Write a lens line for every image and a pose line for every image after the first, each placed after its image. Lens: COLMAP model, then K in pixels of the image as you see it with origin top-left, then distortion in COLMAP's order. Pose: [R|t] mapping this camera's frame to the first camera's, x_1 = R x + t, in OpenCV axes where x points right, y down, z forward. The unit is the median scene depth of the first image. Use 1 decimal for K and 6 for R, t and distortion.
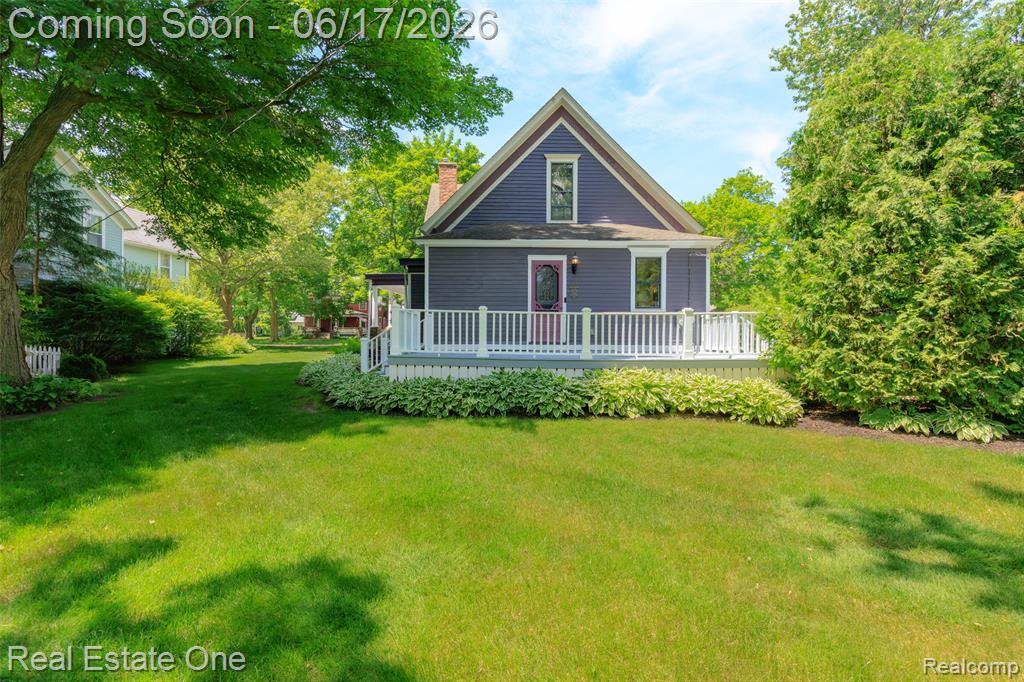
lens RADIAL K [[473.6, 0, 510.7], [0, 473.6, 343.7], [0, 0, 1]] dist [0.000722, 0.000284]
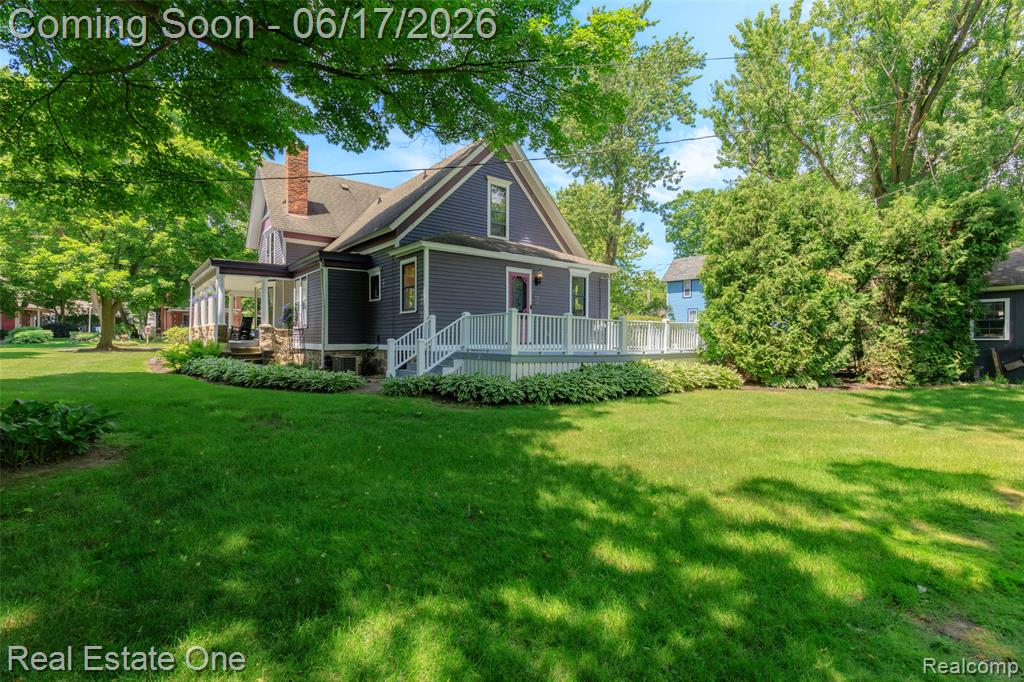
lens RADIAL K [[473.6, 0, 510.9], [0, 473.6, 340.3], [0, 0, 1]] dist [0.000722, 0.000284]
pose [[0.785440, -0.000813, 0.618937, -0.681284], [0.006503, 0.999955, -0.006939, -0.000301], [-0.618904, 0.009475, 0.785410, 0.097946]]
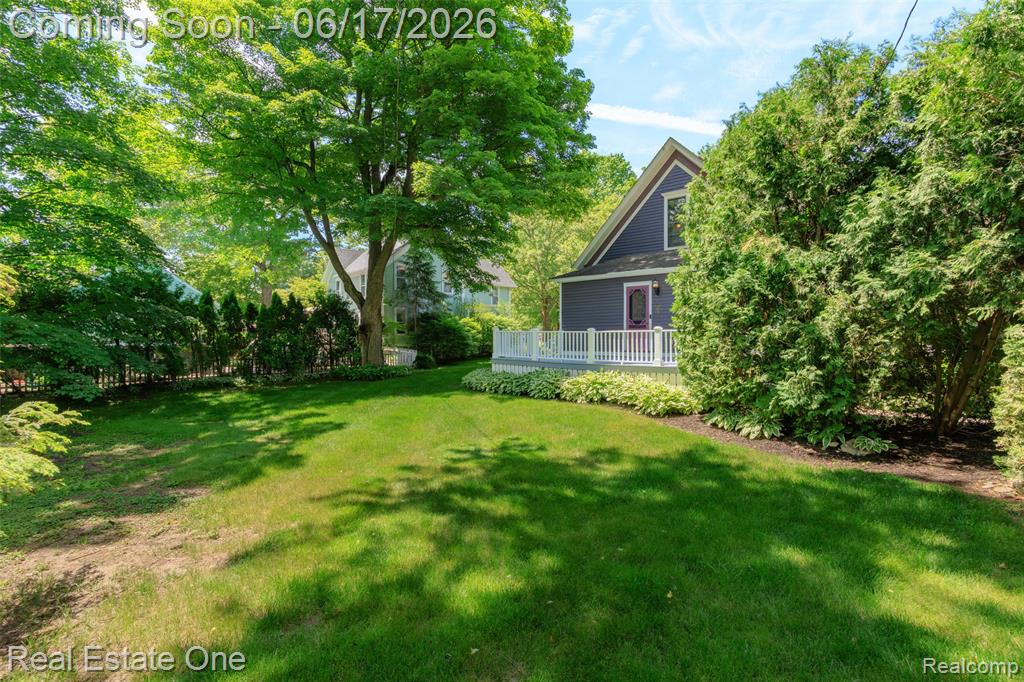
lens RADIAL K [[473.6, 0, 510.7], [0, 473.6, 341.6], [0, 0, 1]] dist [0.000722, 0.000284]
pose [[0.746632, -0.003246, -0.665230, 0.685026], [-0.001956, 0.999973, -0.007075, -0.017814], [0.665235, 0.006583, 0.746605, -0.176876]]
